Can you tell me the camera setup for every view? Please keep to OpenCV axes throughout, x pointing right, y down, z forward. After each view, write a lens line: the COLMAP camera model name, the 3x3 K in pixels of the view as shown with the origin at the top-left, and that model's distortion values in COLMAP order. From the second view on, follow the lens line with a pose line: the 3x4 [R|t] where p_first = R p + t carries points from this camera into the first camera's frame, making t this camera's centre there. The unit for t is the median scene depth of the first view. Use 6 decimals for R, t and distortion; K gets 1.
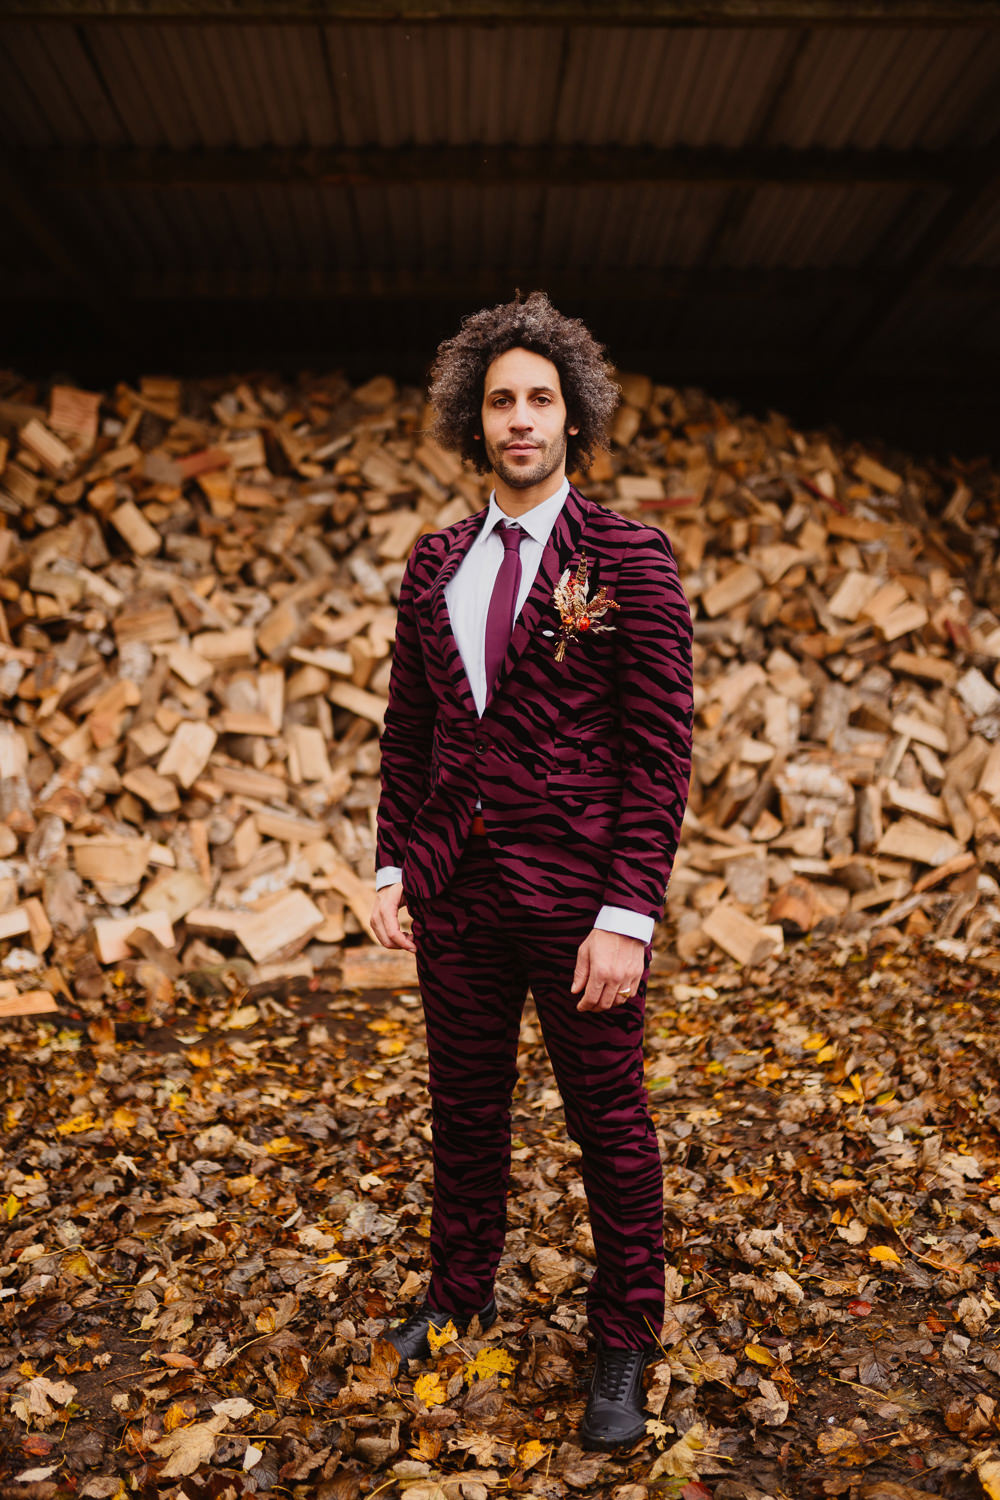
lens RADIAL K [[1523.2, 0, 502.8], [0, 1523.2, 735.4], [0, 0, 1]] dist [-0.052706, 0.000000]
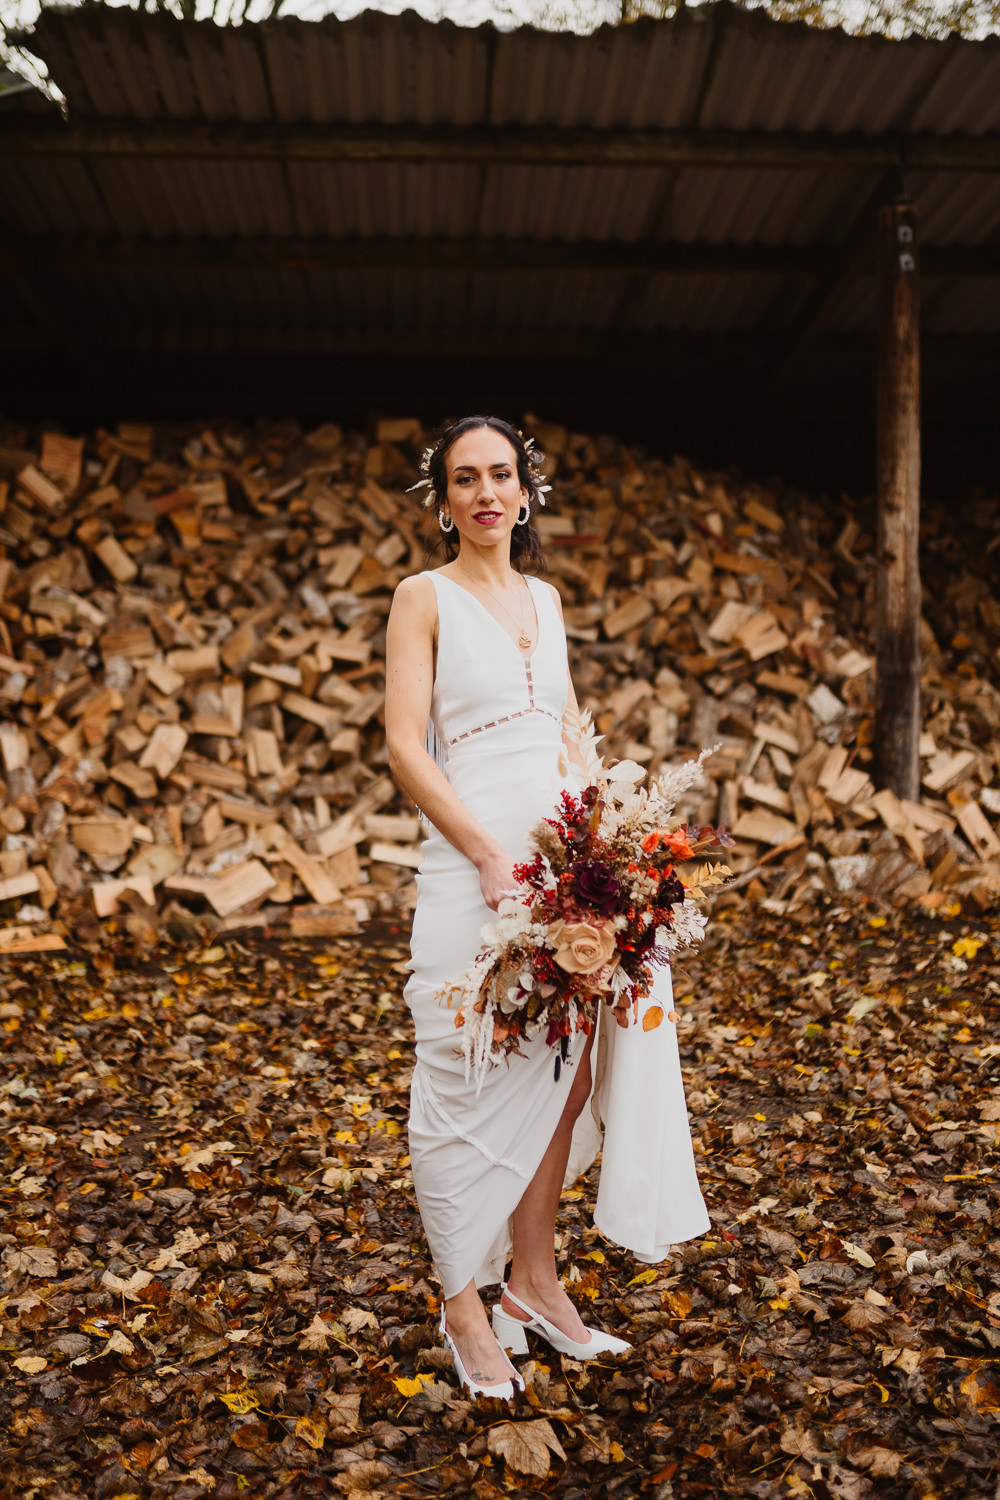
lens RADIAL K [[1523.2, 0, 503.4], [0, 1523.2, 694.5], [0, 0, 1]] dist [-0.052706, 0.000000]
pose [[0.999396, 0.007701, 0.033876, 0.018519], [-0.006539, 0.999391, -0.034278, 0.006385], [-0.034120, 0.034036, 0.998838, -0.191535]]
